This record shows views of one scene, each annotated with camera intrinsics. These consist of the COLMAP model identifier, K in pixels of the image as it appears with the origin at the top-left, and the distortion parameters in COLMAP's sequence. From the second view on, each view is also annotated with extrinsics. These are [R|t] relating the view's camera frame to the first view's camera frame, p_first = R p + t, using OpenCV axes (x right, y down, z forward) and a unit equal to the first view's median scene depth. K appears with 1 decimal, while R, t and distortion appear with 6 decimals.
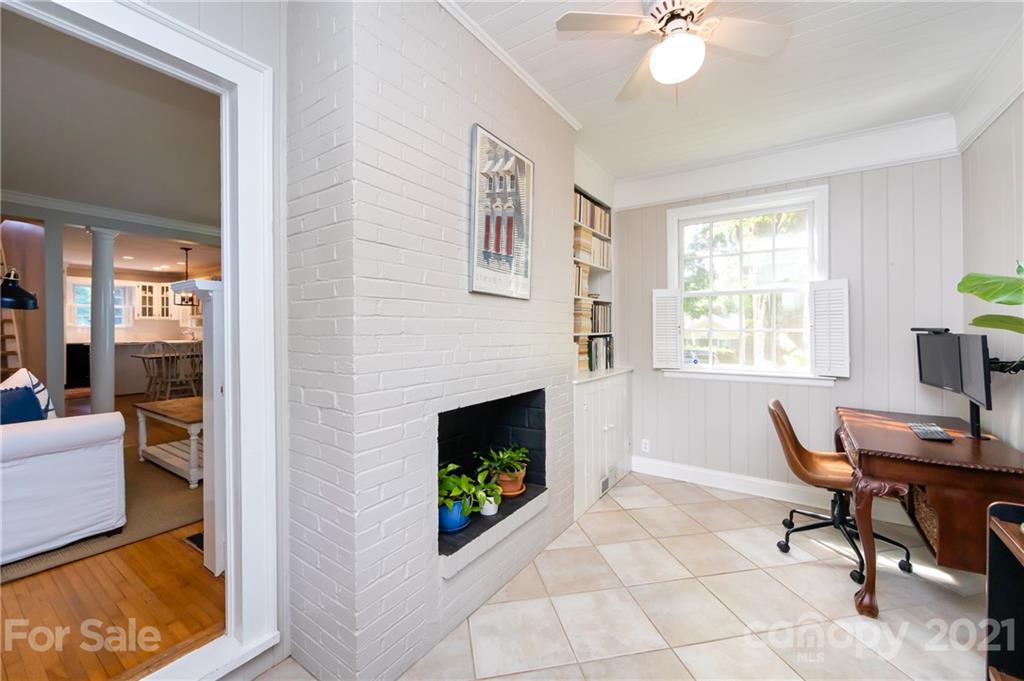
lens RADIAL K [[407.2, 0, 515.1], [0, 407.2, 329.3], [0, 0, 1]] dist [-0.000130, -0.000008]
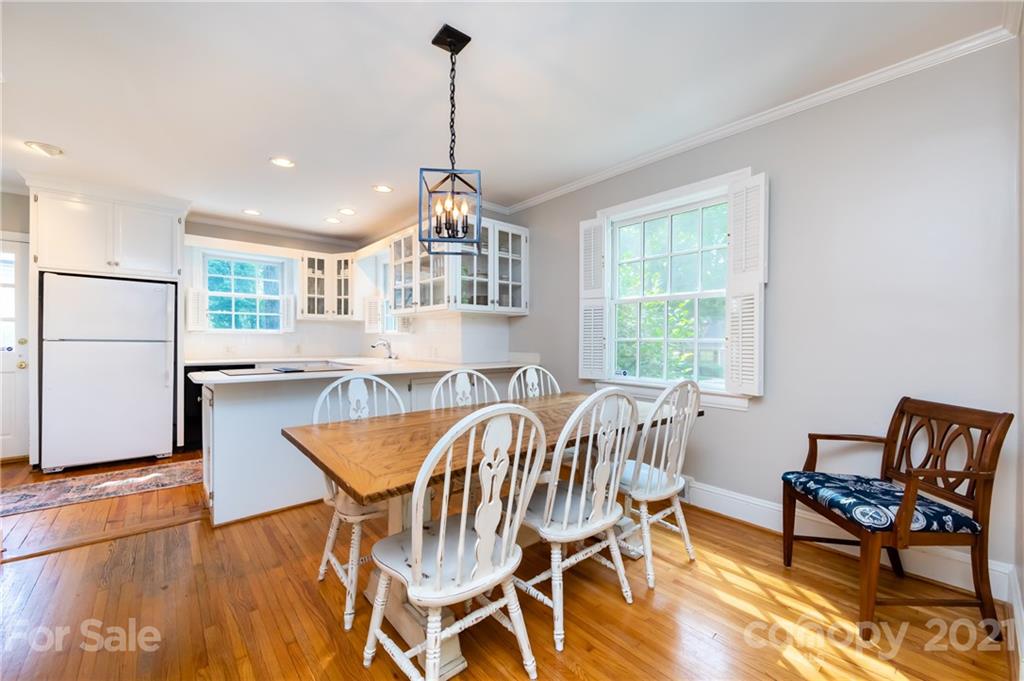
lens RADIAL K [[402.8, 0, 512.8], [0, 402.8, 342.6], [0, 0, 1]] dist [-0.002490, -0.000197]
pose [[0.965360, 0.006420, -0.260842, -0.494856], [-0.004604, 0.999961, 0.007575, 0.001476], [0.260880, -0.006112, 0.965352, 0.533695]]
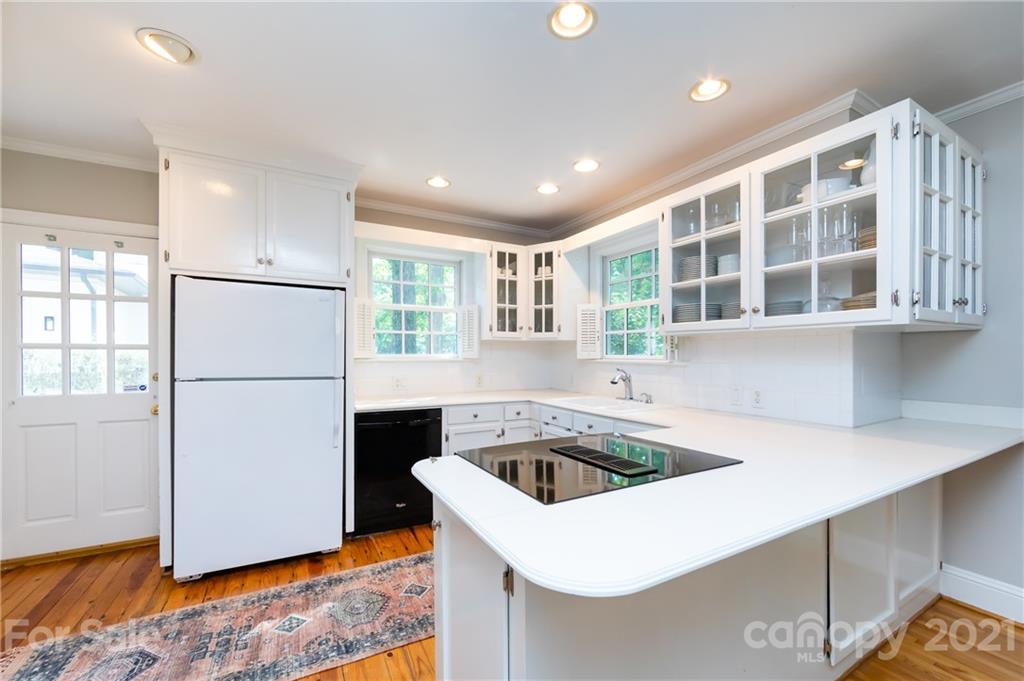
lens RADIAL K [[399.1, 0, 514.3], [0, 399.1, 355.4], [0, 0, 1]] dist [-0.002067, -0.000143]
pose [[0.891990, 0.004555, -0.452033, -0.713244], [-0.000789, 0.999963, 0.008520, -0.012330], [0.452055, -0.007243, 0.891961, 0.652879]]
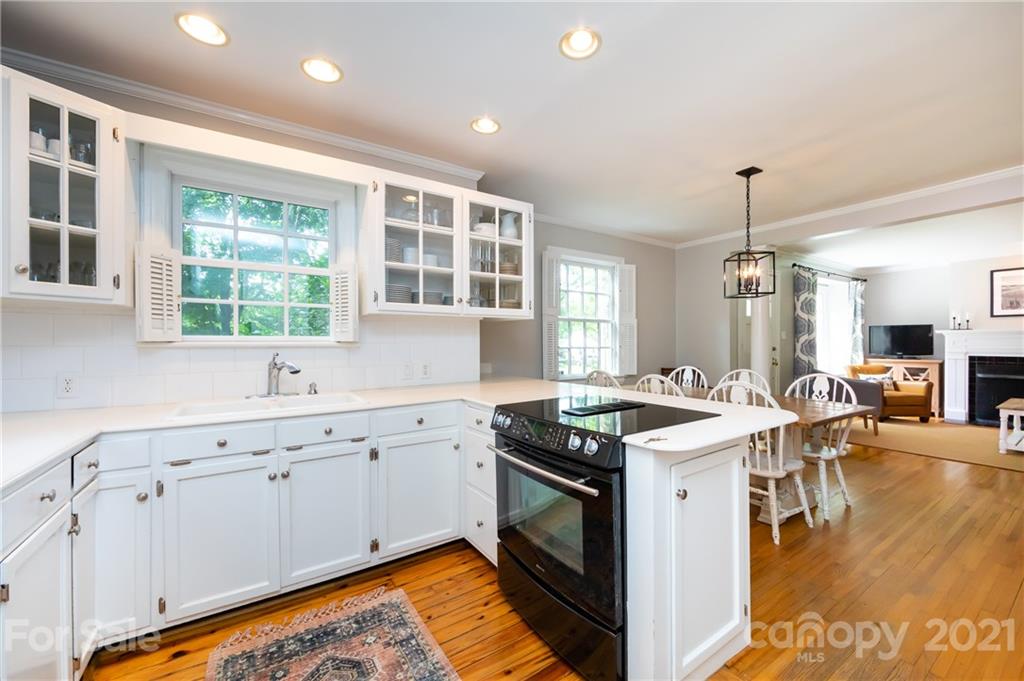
lens RADIAL K [[408.1, 0, 511.8], [0, 408.1, 341.7], [0, 0, 1]] dist [0.000246, -0.000078]
pose [[0.391649, -0.000108, 0.920115, -0.947887], [0.002478, 0.999996, -0.000938, -0.005396], [-0.920111, 0.002648, 0.391648, 0.756826]]
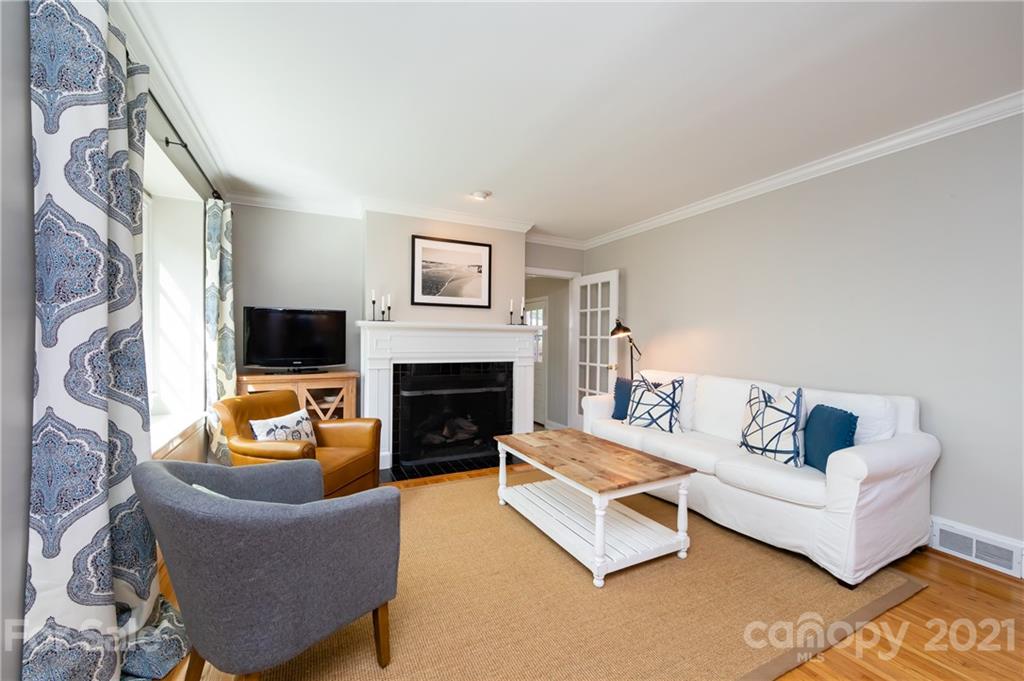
lens RADIAL K [[402.8, 0, 512.8], [0, 402.8, 342.6], [0, 0, 1]] dist [-0.002490, -0.000197]
pose [[-0.867045, -0.008803, 0.498152, -0.374504], [-0.007004, 0.999960, 0.005479, -0.005751], [-0.498181, 0.001262, -0.867072, 0.632040]]
